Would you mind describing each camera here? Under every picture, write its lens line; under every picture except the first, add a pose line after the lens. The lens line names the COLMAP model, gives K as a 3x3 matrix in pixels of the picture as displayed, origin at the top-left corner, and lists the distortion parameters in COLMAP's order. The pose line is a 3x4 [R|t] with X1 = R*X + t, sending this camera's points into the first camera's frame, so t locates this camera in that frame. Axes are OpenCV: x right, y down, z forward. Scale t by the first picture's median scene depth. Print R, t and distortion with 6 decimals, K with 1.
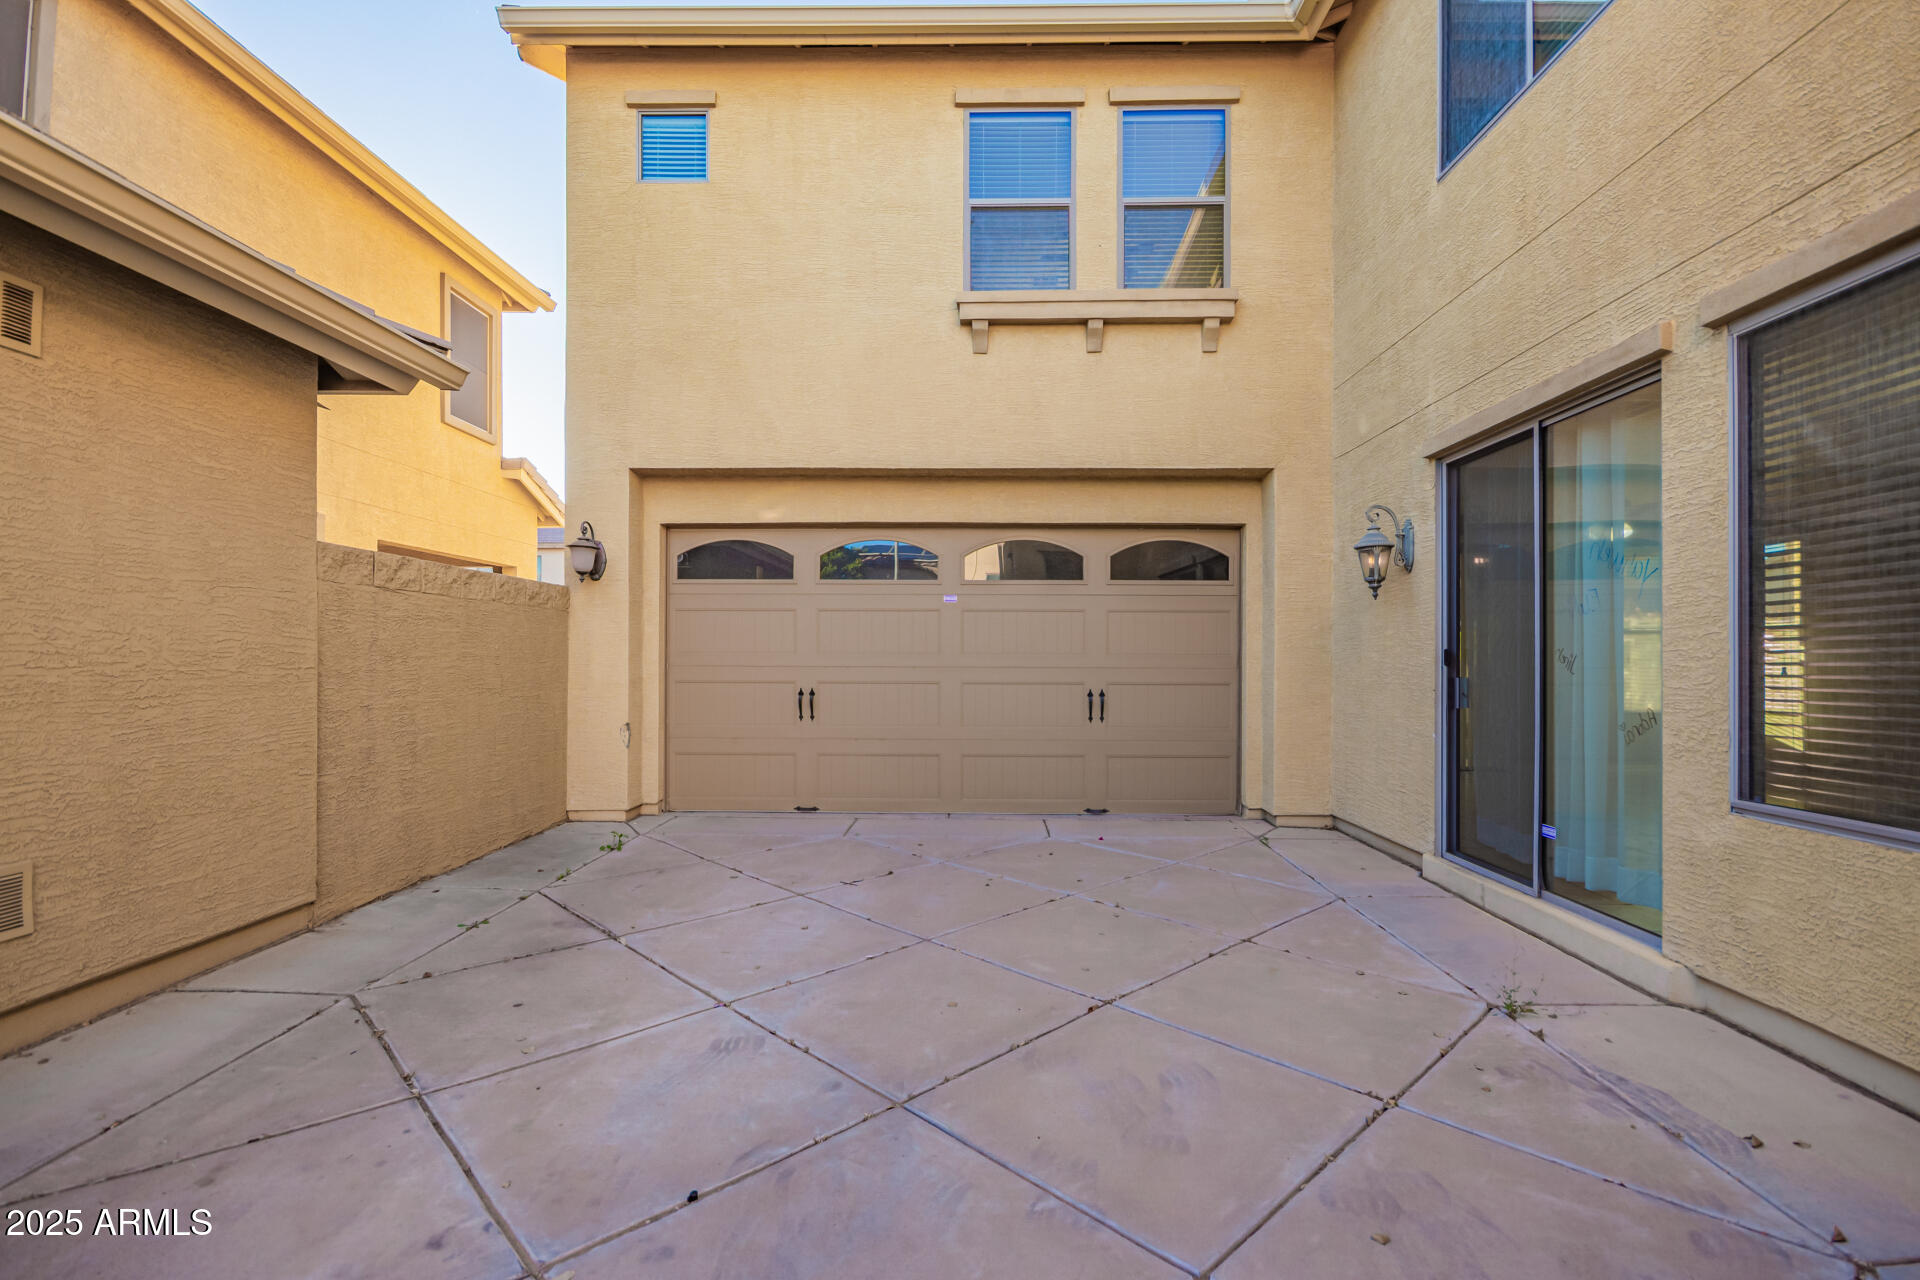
lens RADIAL K [[884.9, 0, 968.2], [0, 884.9, 648.4], [0, 0, 1]] dist [0.002999, -0.000426]
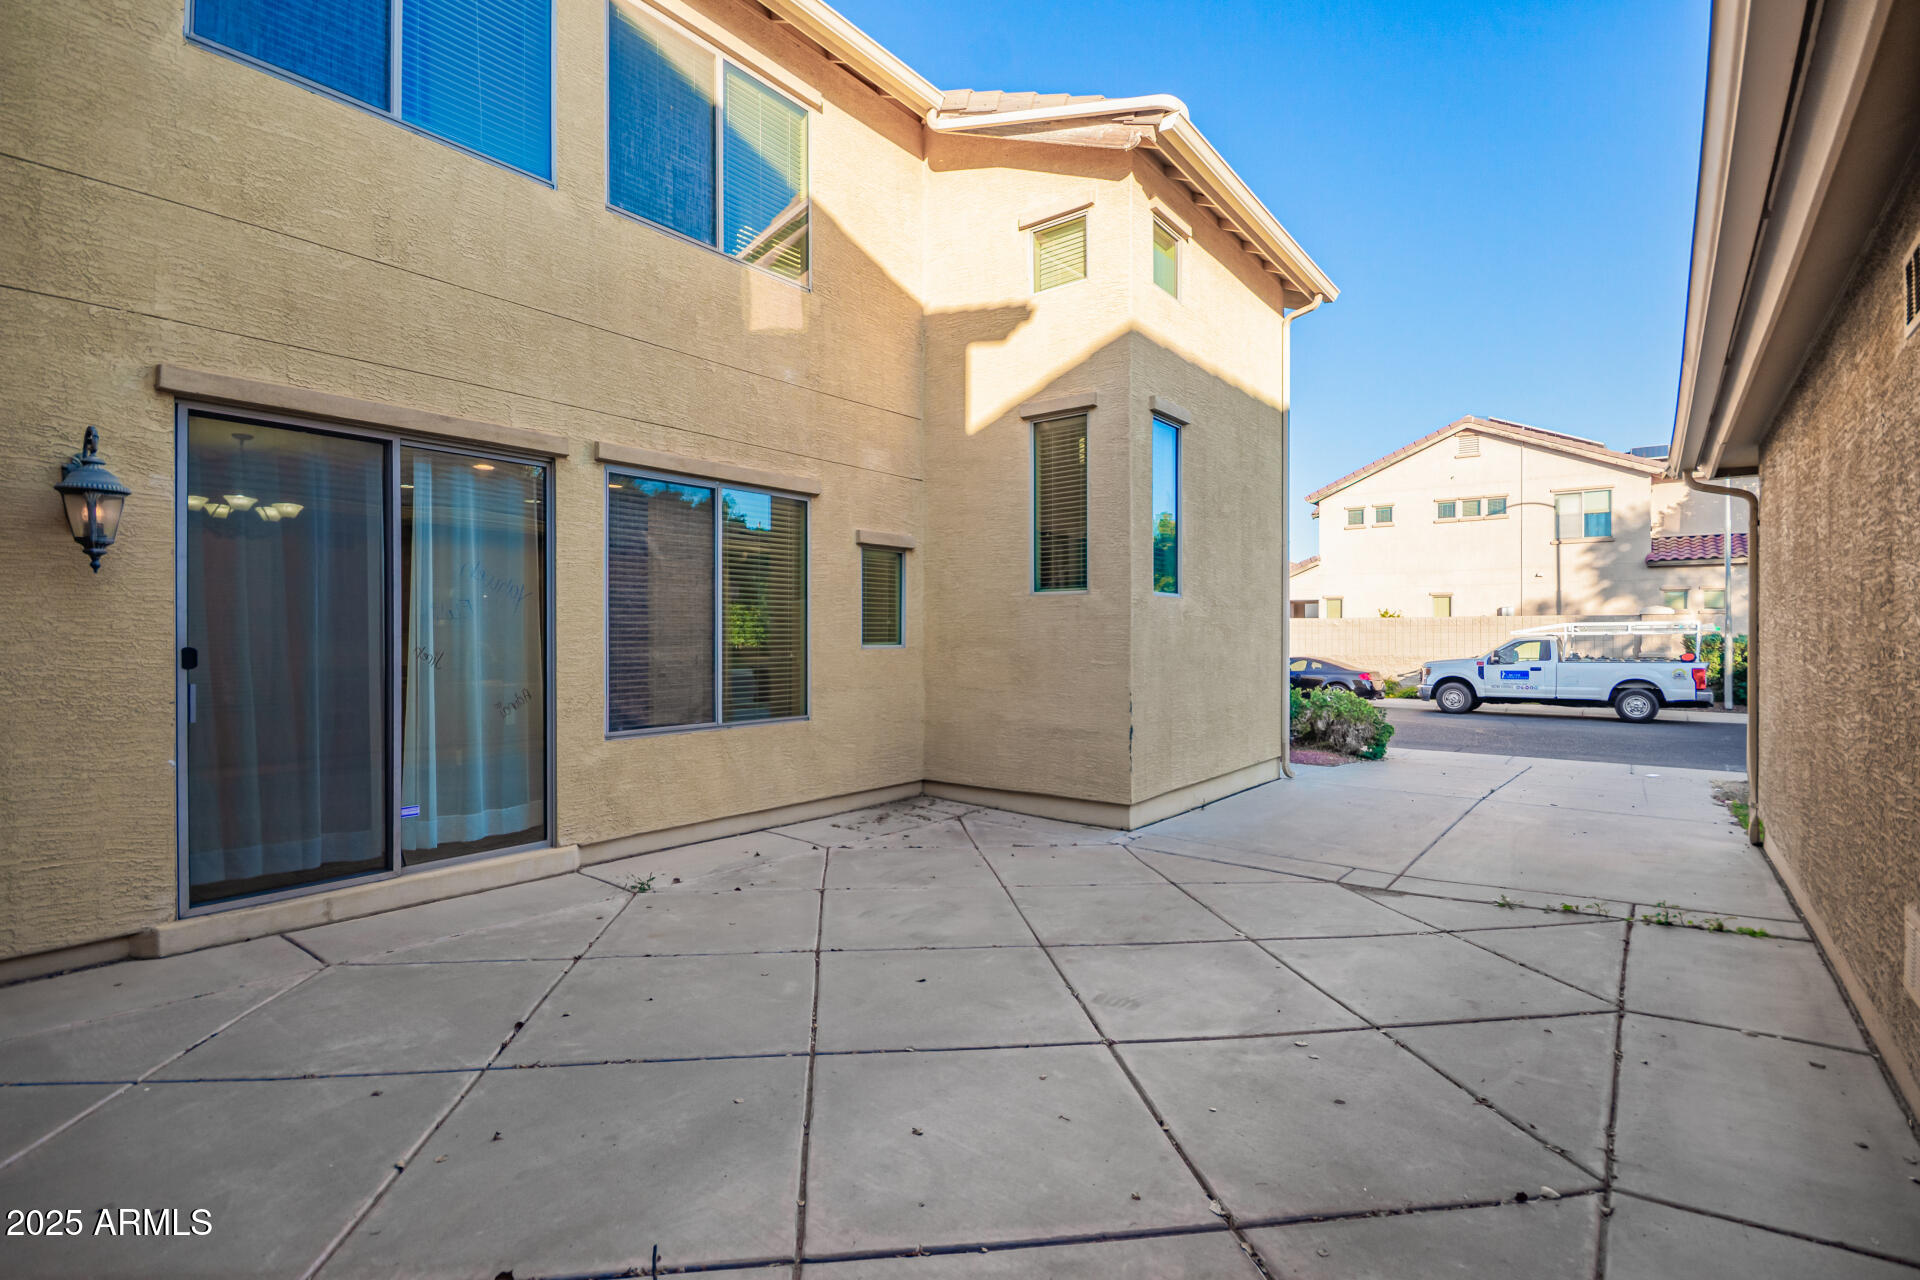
lens RADIAL K [[884.9, 0, 963.3], [0, 884.9, 639.4], [0, 0, 1]] dist [0.002999, -0.000426]
pose [[-0.799172, -0.004285, 0.601087, -0.746944], [-0.008464, 0.999956, -0.004124, -0.015035], [-0.601043, -0.008383, -0.799173, 1.930574]]
